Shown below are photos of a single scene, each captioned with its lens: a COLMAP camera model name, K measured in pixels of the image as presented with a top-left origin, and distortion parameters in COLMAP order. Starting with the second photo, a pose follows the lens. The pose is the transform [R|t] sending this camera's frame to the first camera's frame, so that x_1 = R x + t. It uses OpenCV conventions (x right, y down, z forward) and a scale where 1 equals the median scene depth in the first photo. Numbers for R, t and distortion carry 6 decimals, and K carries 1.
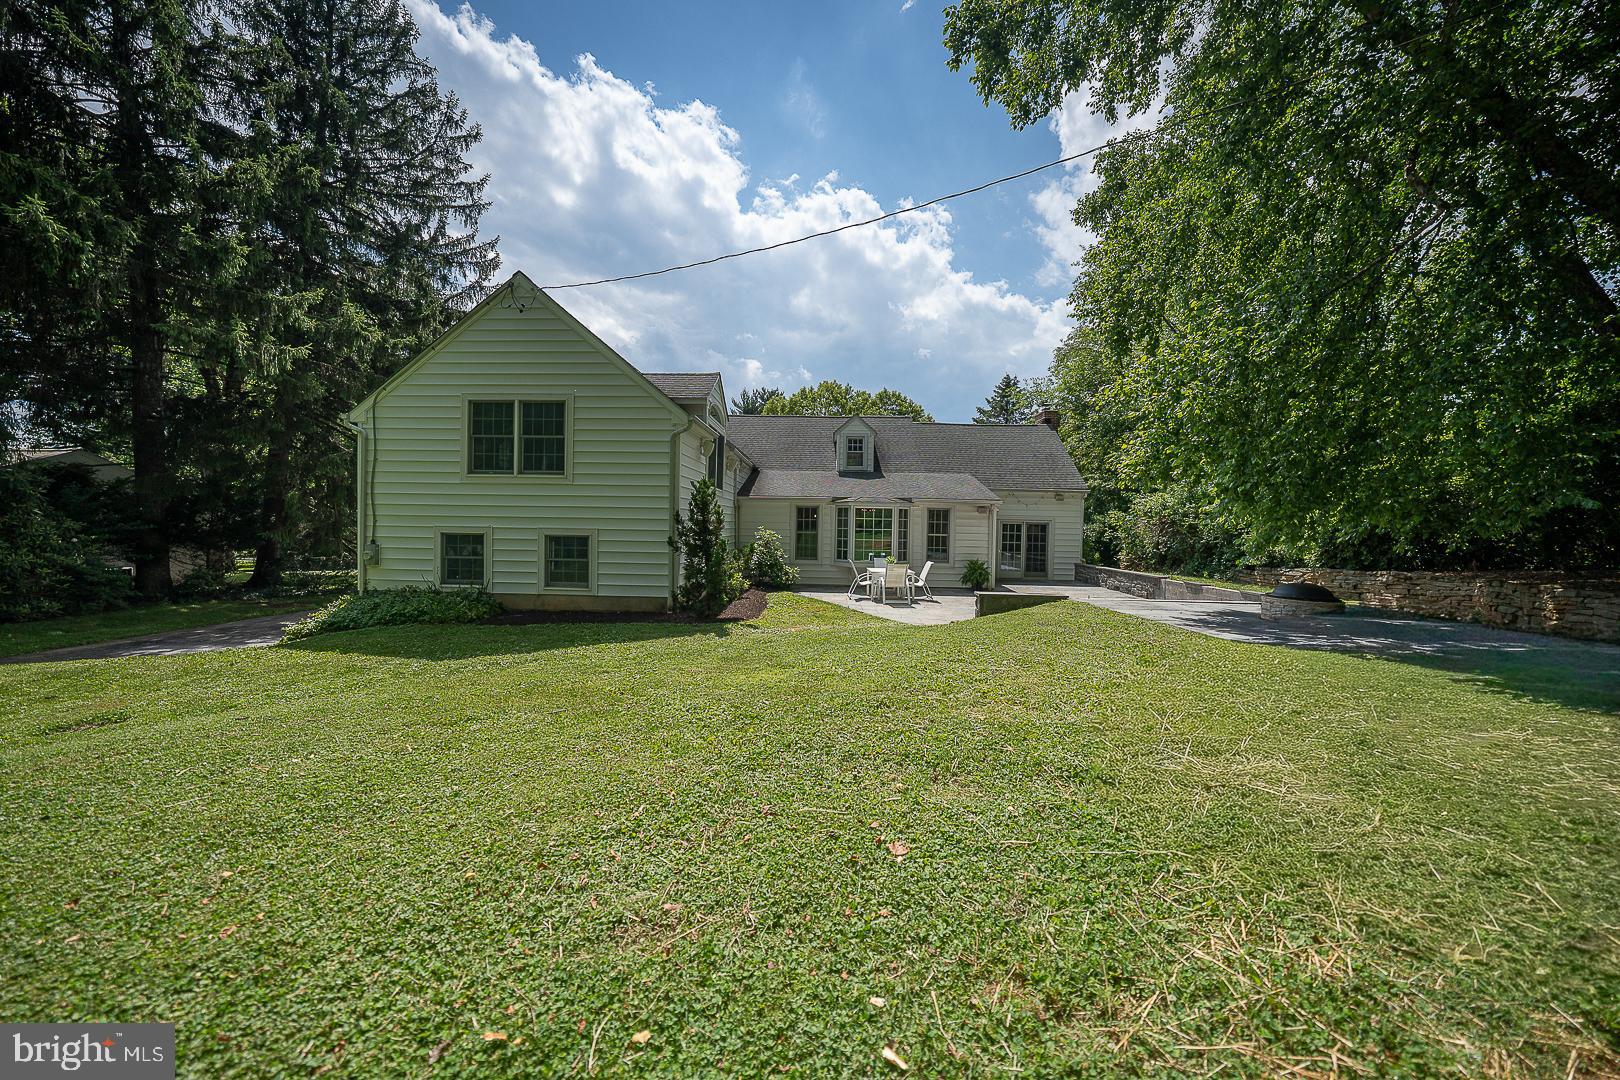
lens RADIAL K [[621.1, 0, 810.0], [0, 621.1, 540.0], [0, 0, 1]] dist [-0.000927, -0.000059]
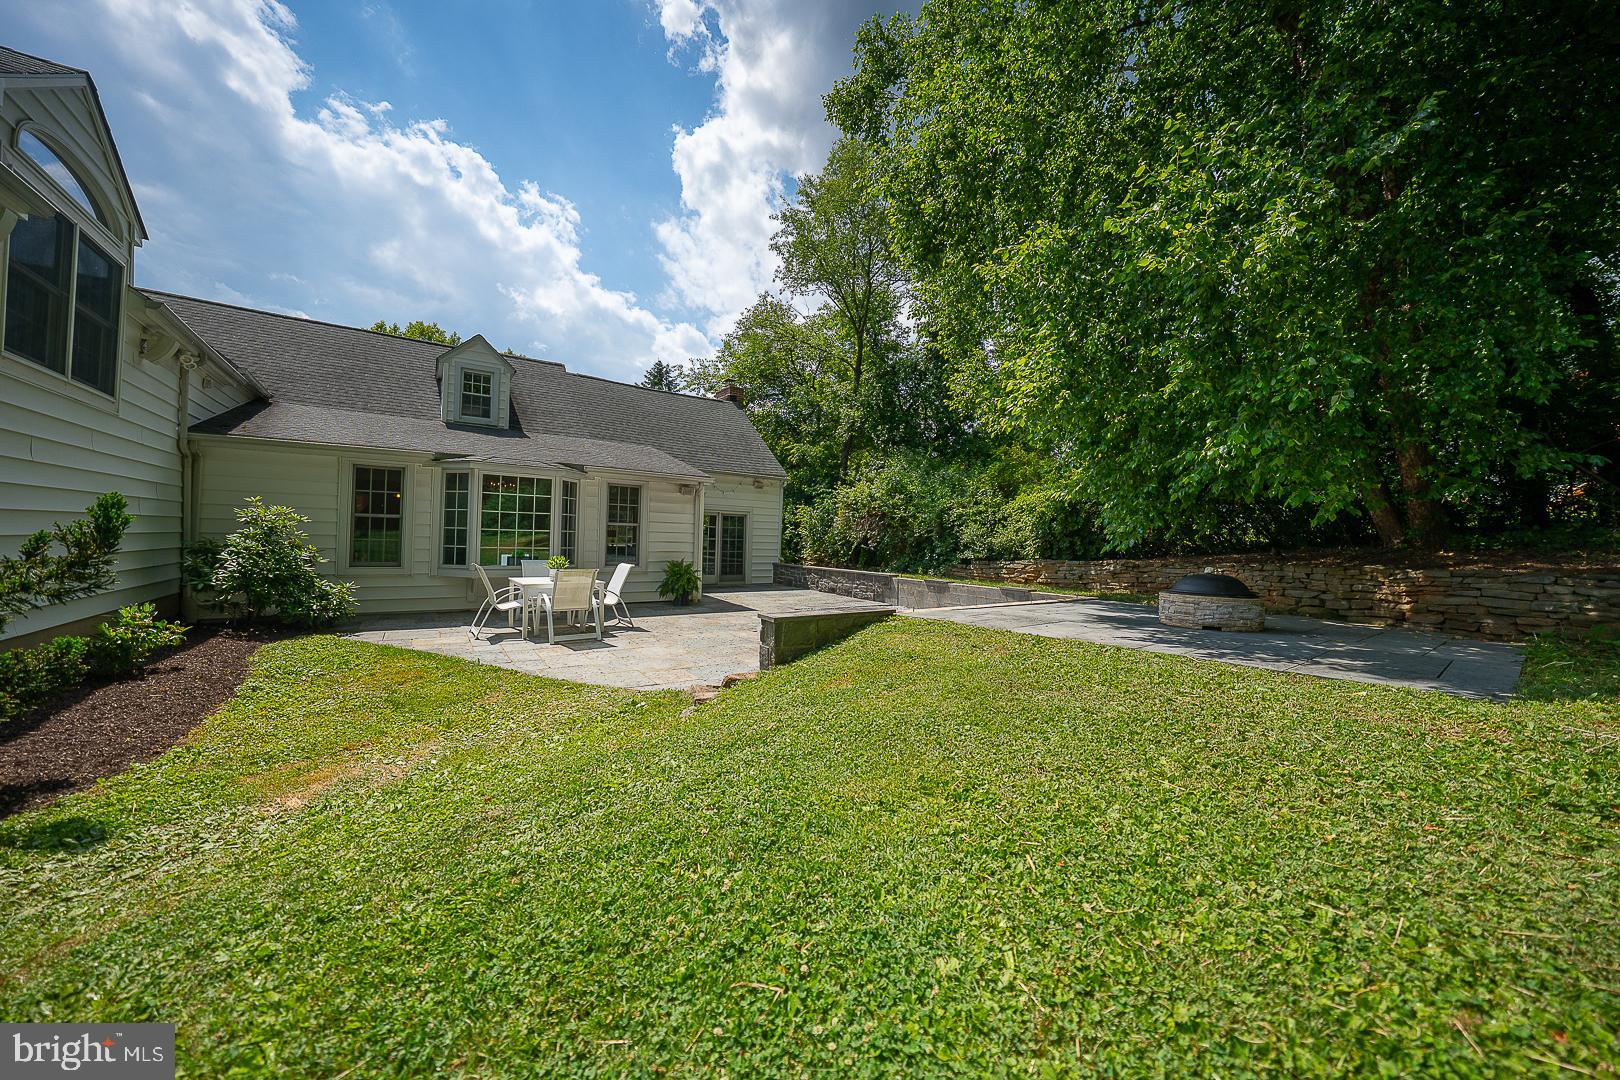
lens RADIAL K [[531.9, 0, 810.0], [0, 531.9, 540.0], [0, 0, 1]] dist [-0.053516, 0.010330]
pose [[0.782203, 0.003072, 0.623016, 0.009289], [0.005819, 0.999908, -0.012236, 0.015343], [-0.622996, 0.013196, 0.782114, 0.393645]]
